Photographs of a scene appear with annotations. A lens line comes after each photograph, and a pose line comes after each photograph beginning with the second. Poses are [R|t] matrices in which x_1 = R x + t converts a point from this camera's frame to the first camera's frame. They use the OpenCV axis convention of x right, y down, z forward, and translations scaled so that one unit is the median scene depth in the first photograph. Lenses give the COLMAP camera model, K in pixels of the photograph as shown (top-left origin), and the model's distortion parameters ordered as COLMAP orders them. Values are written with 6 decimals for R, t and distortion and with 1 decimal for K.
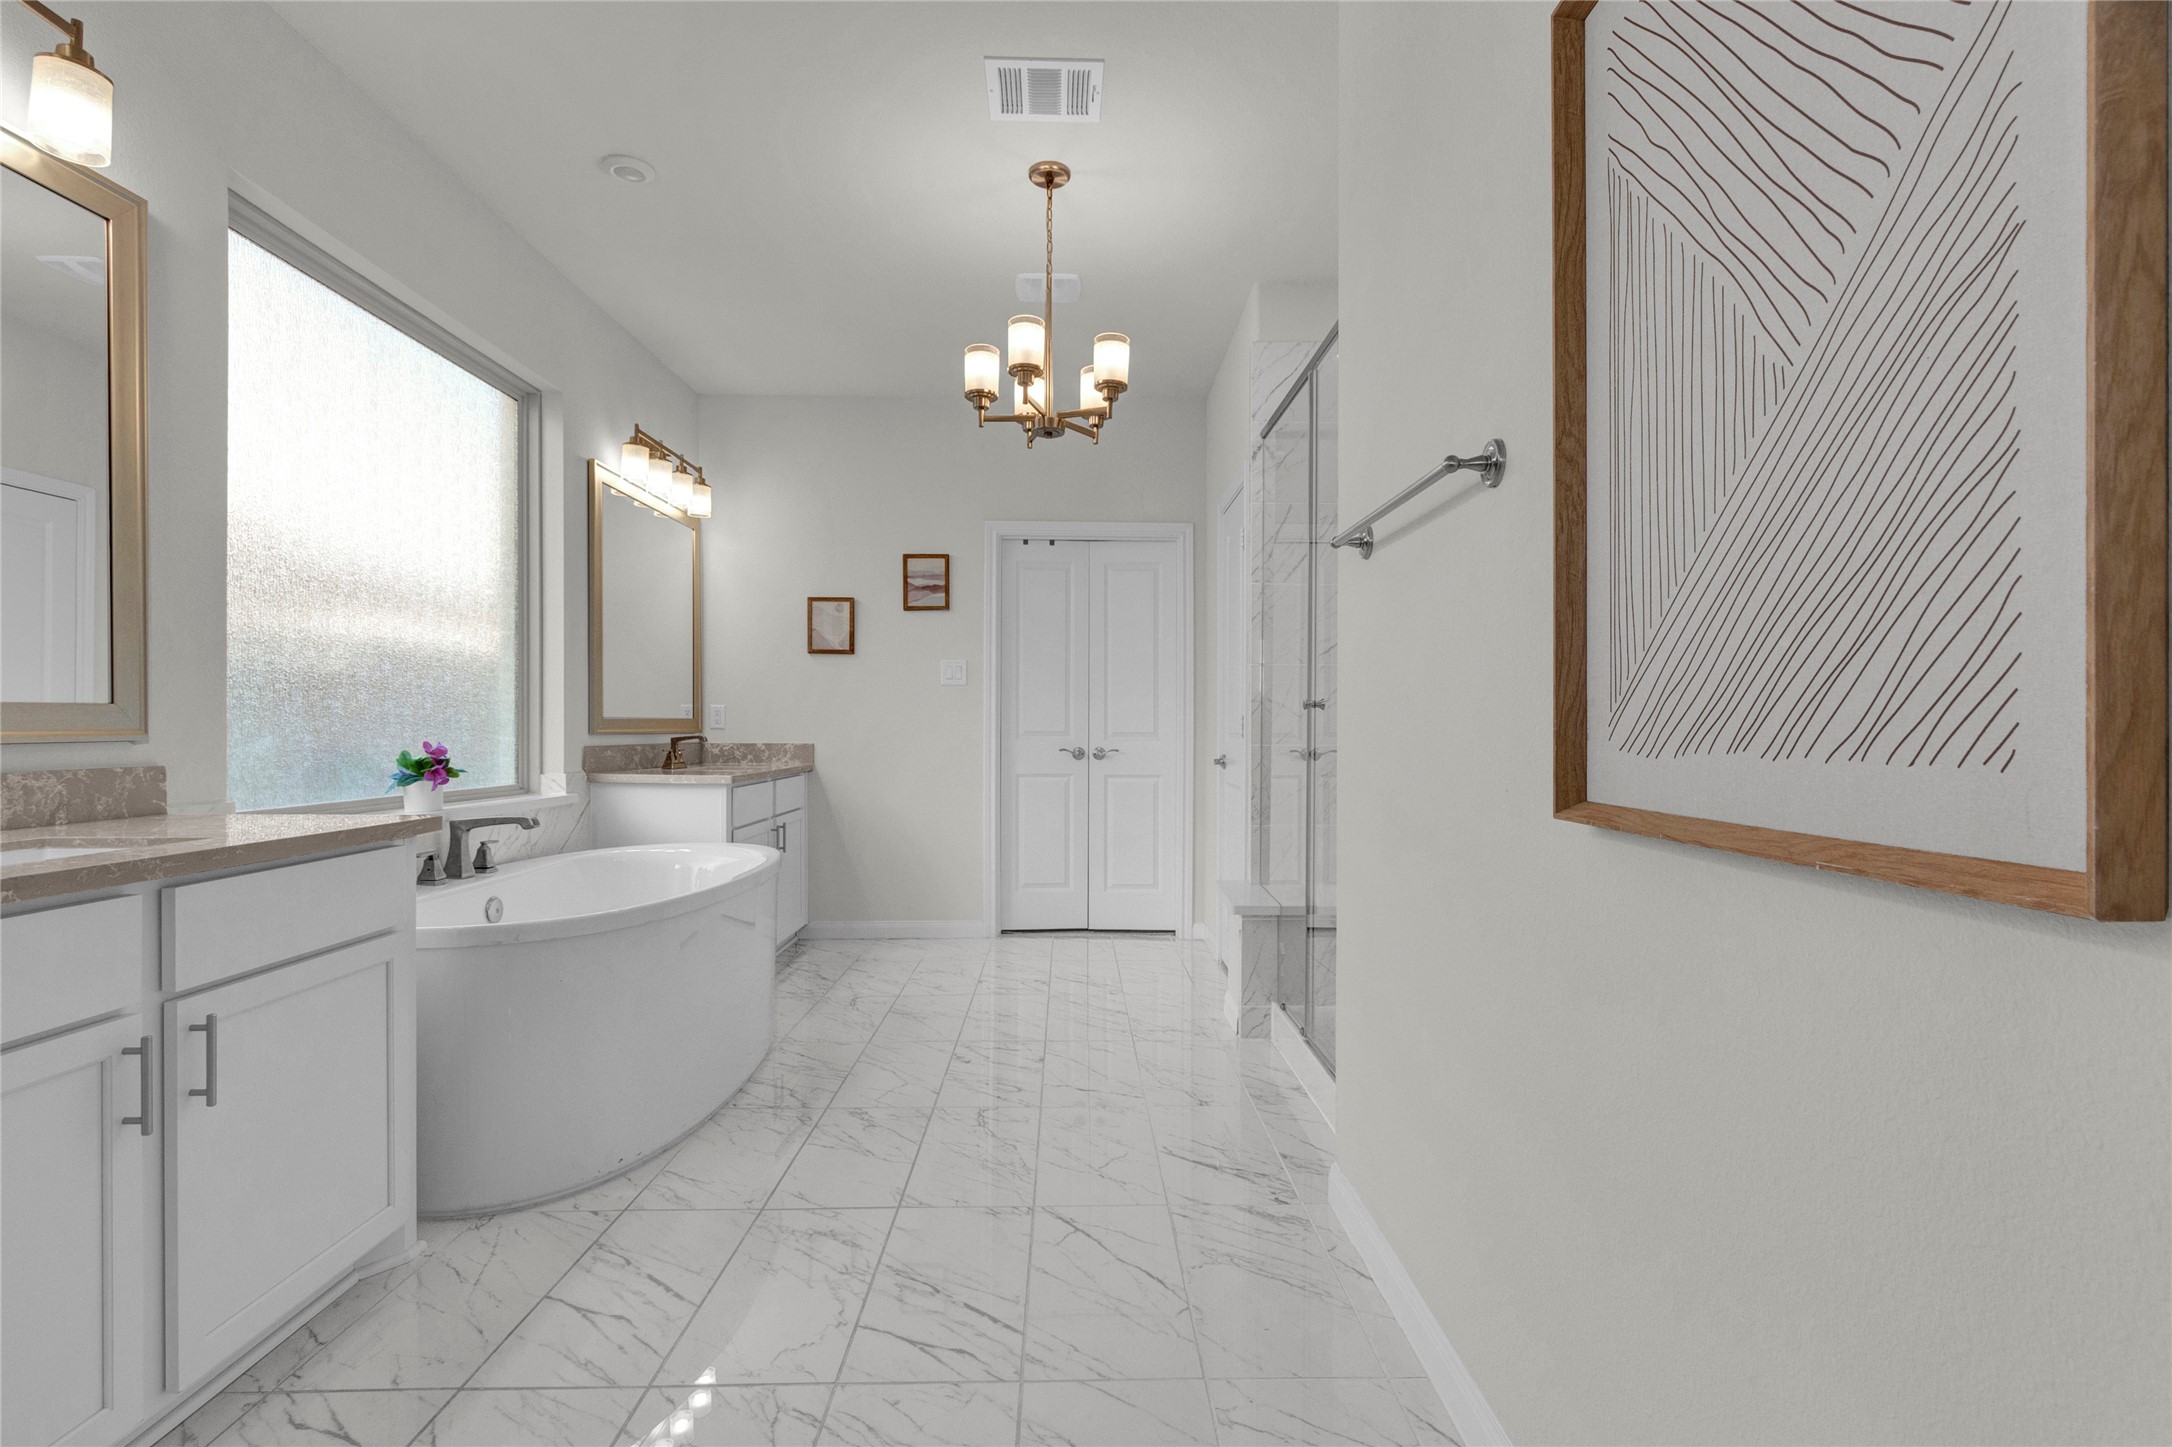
lens RADIAL K [[1044.6, 0, 1102.5], [0, 1044.6, 721.4], [0, 0, 1]] dist [0.000833, -0.000503]
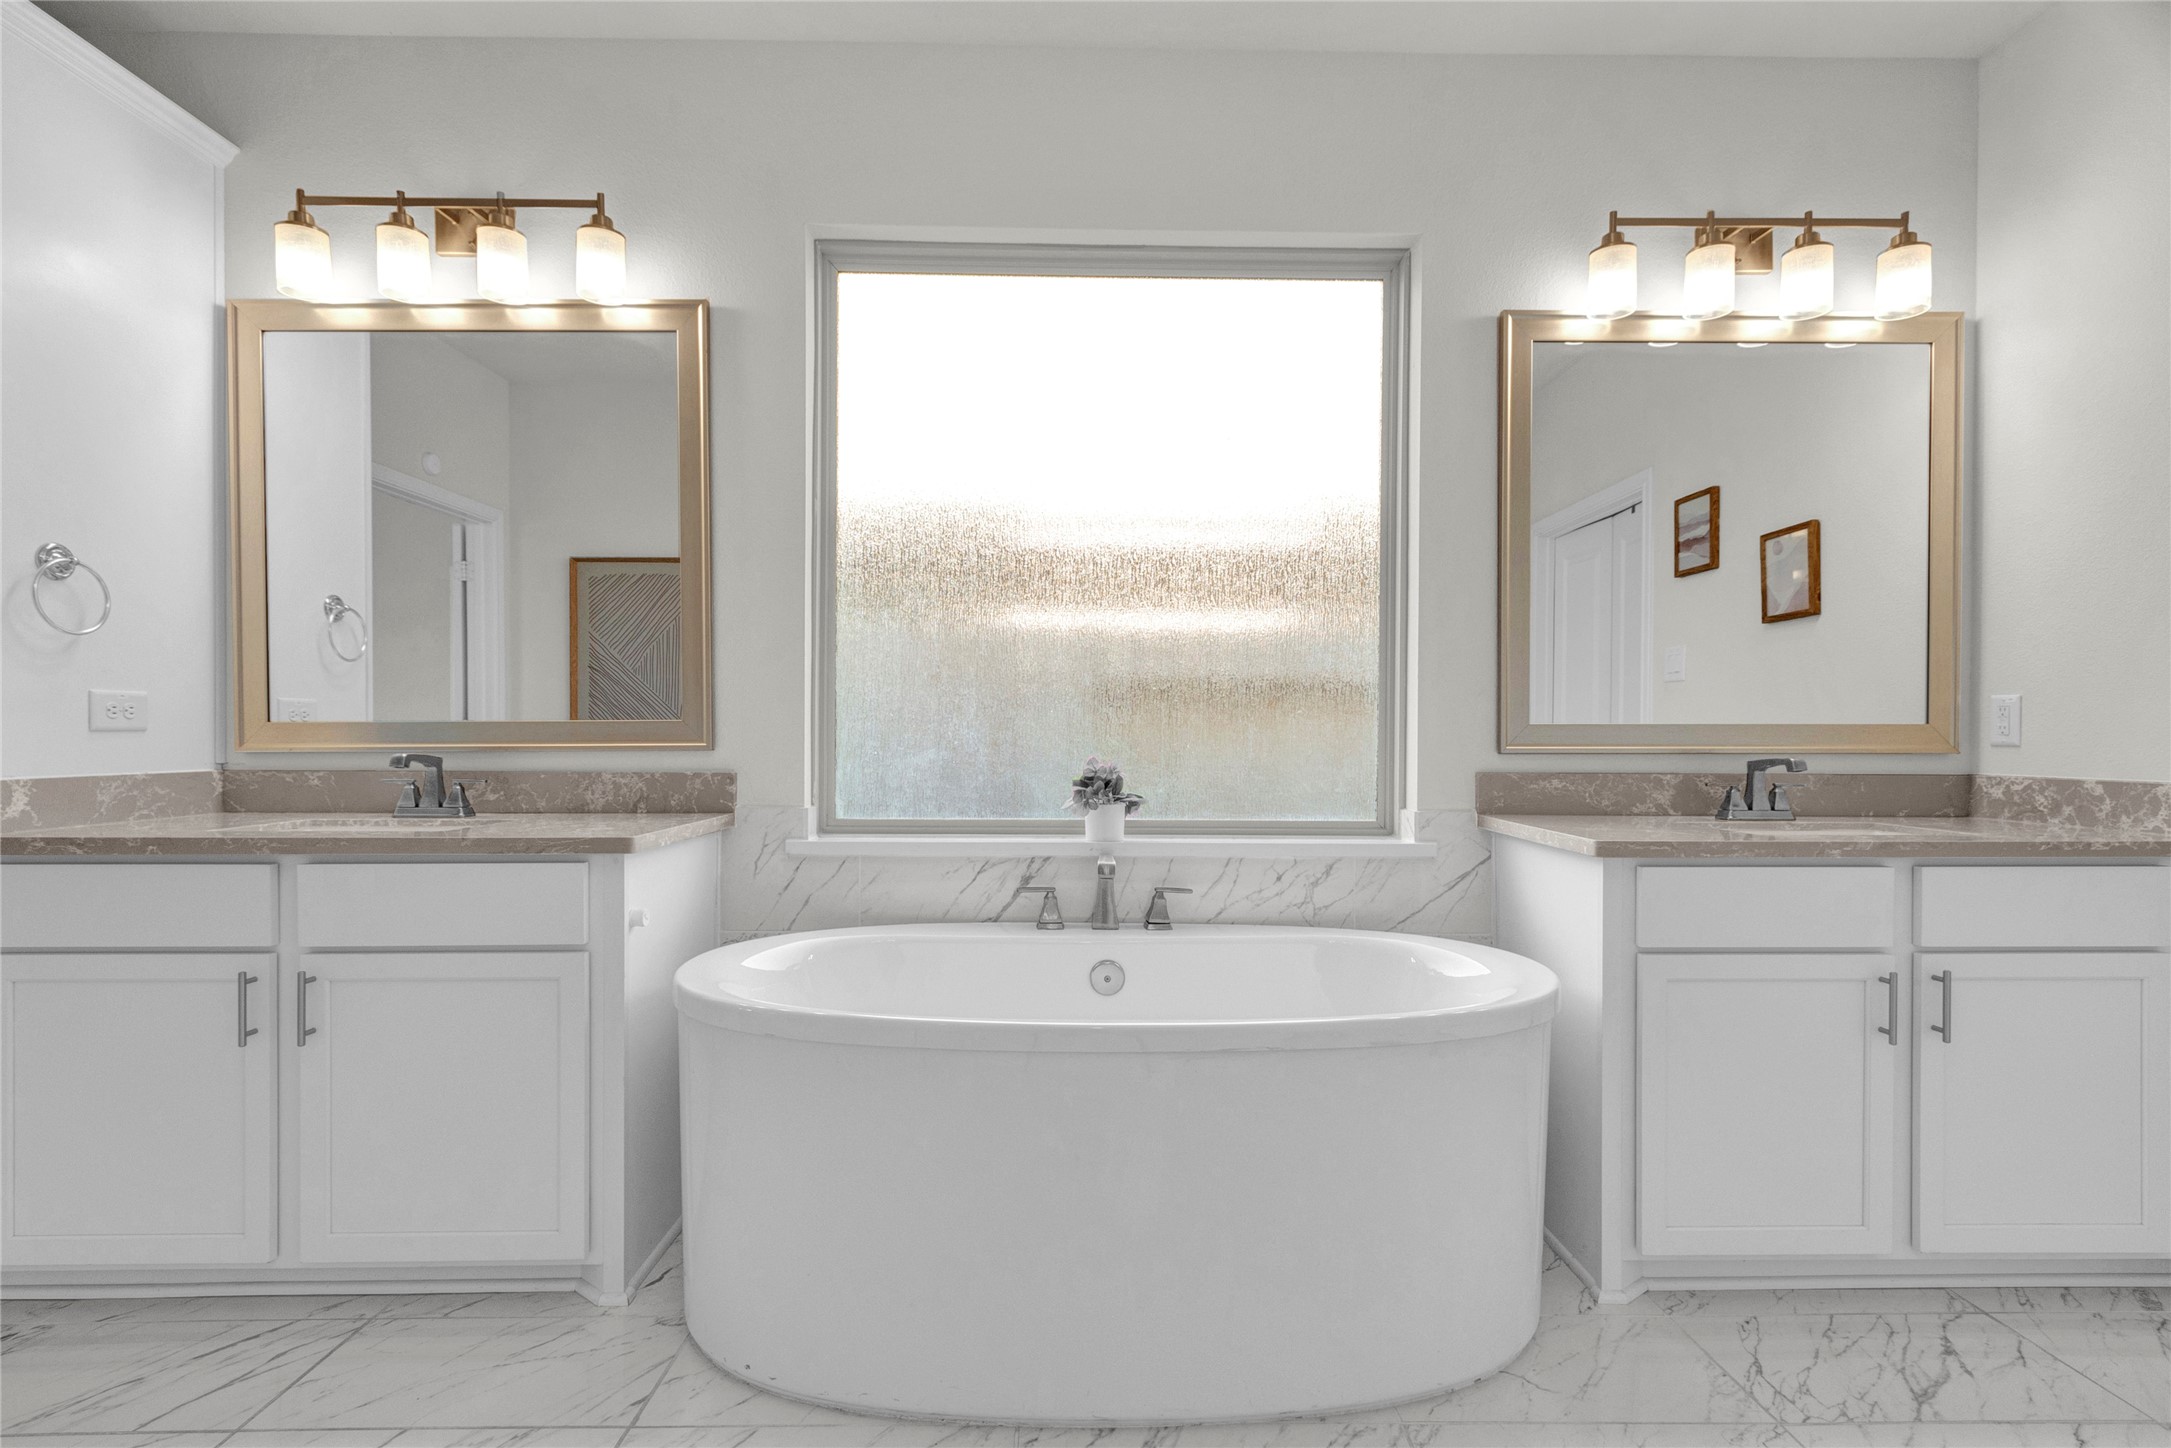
lens RADIAL K [[1002.4, 0, 1093.0], [0, 1002.4, 745.4], [0, 0, 1]] dist [-0.001764, -0.000490]
pose [[-0.024909, 0.006485, -0.999669, 0.161030], [0.003198, 0.999974, 0.006407, 0.004854], [0.999685, -0.003038, -0.024930, 1.048501]]
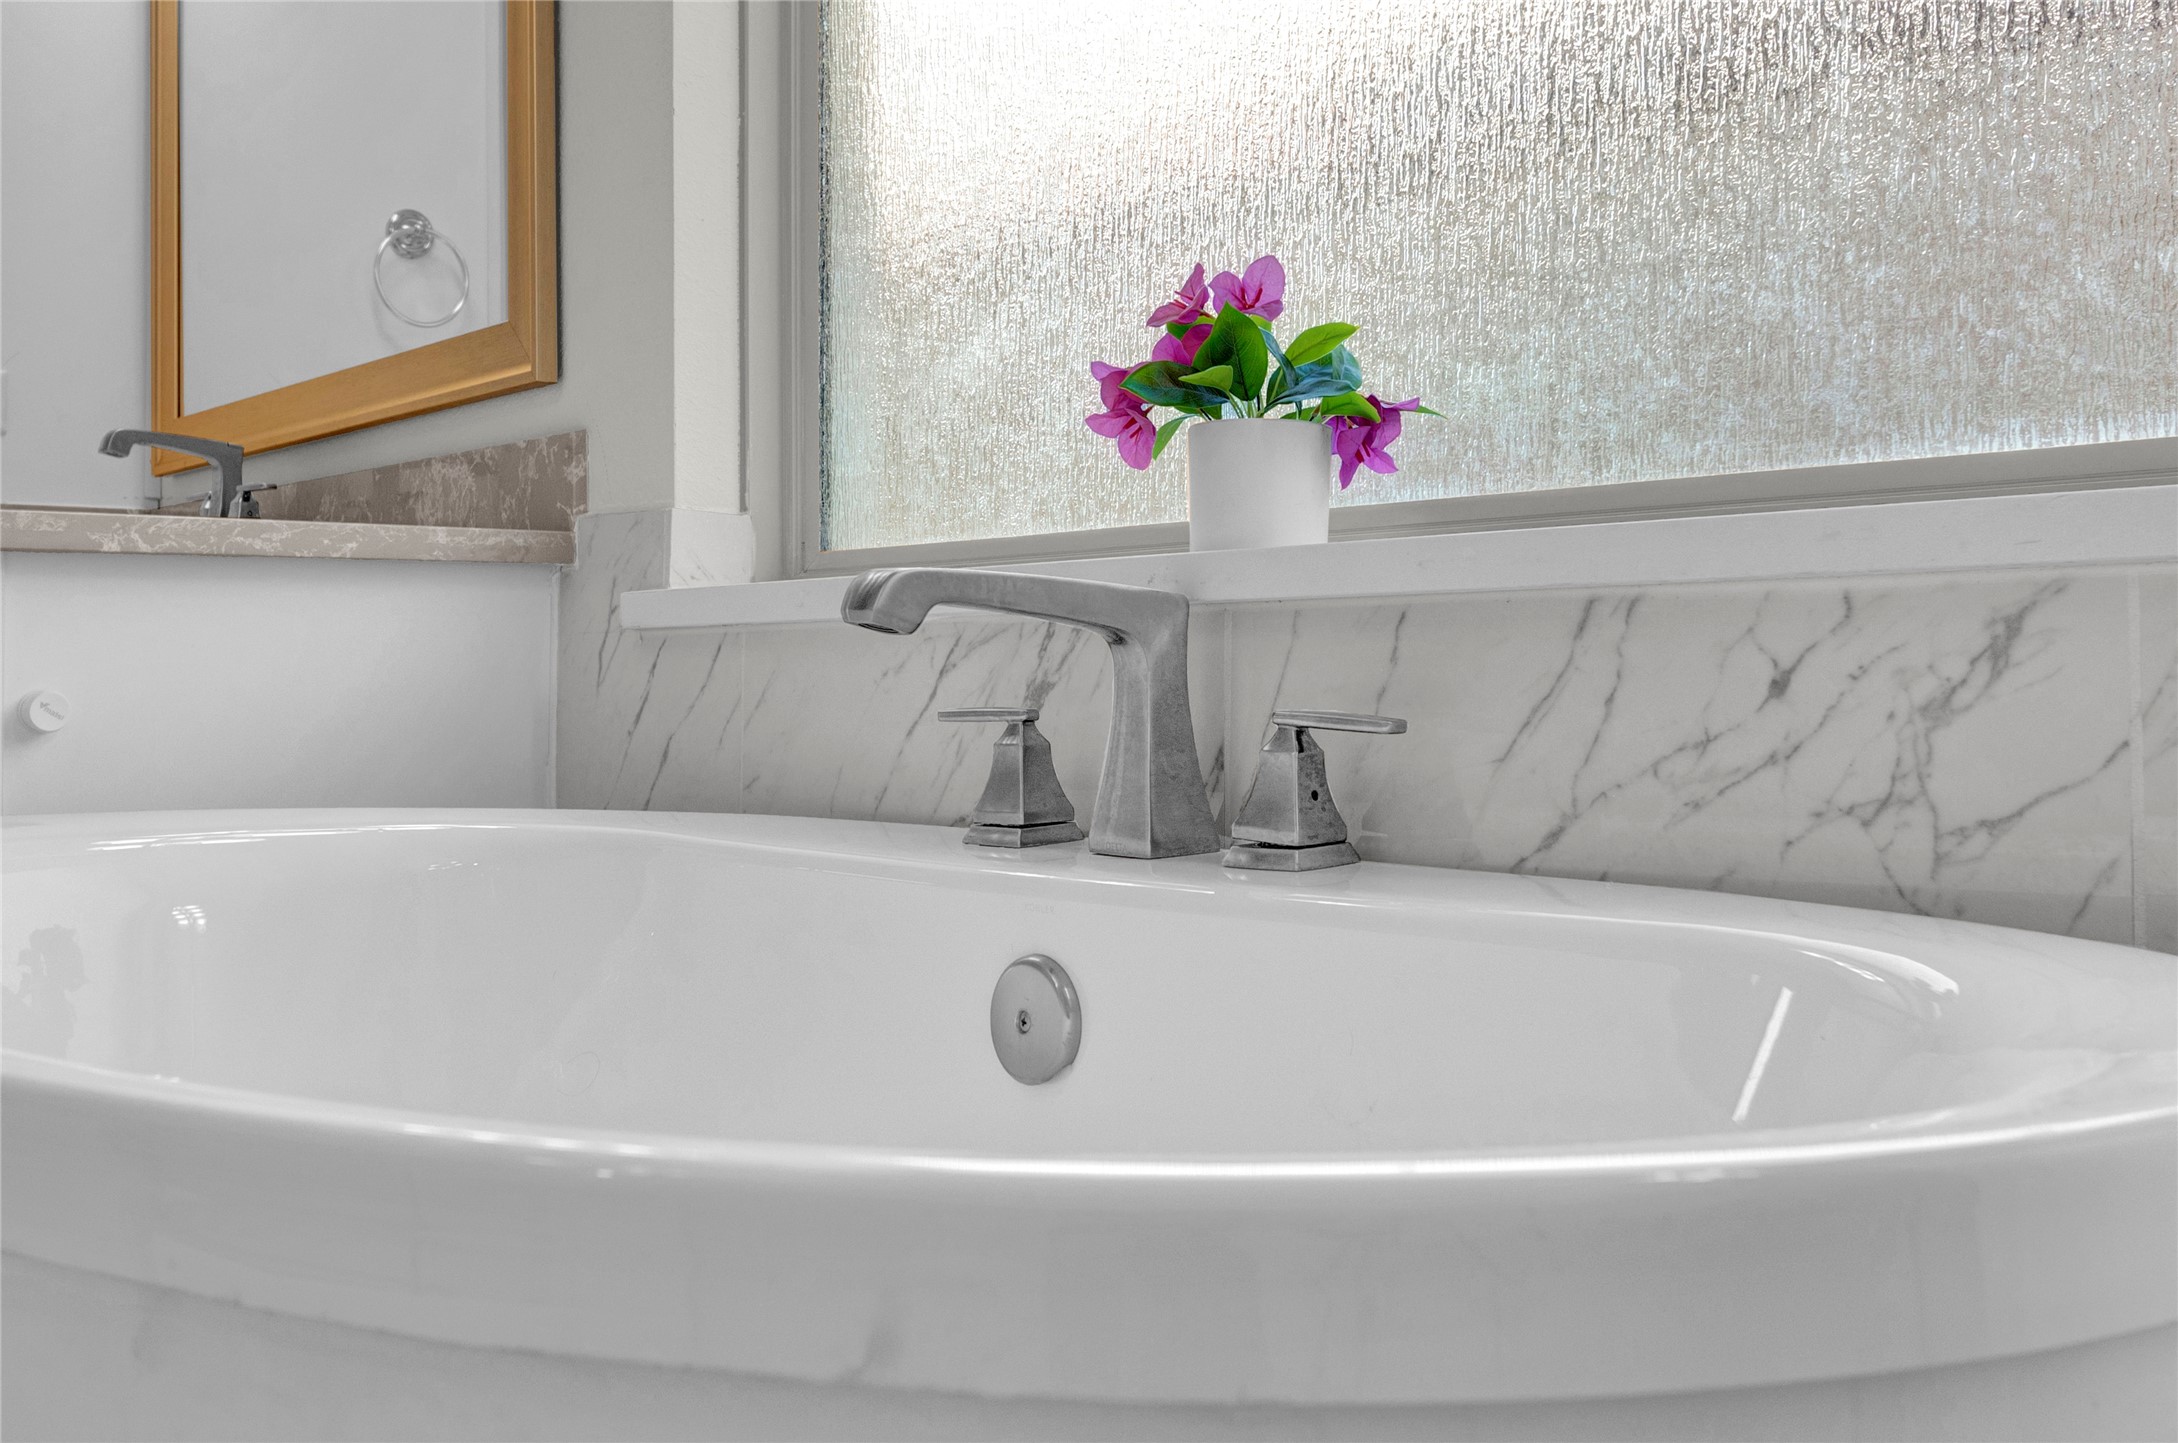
lens RADIAL K [[2109.7, 0, 1089.0], [0, 2109.7, 721.5], [0, 0, 1]] dist [0.012079, 0.001950]
pose [[-0.756061, 0.020676, -0.654175, -0.322147], [0.011016, 0.999761, 0.018868, 0.116793], [0.654409, 0.007059, -0.756108, 1.379743]]
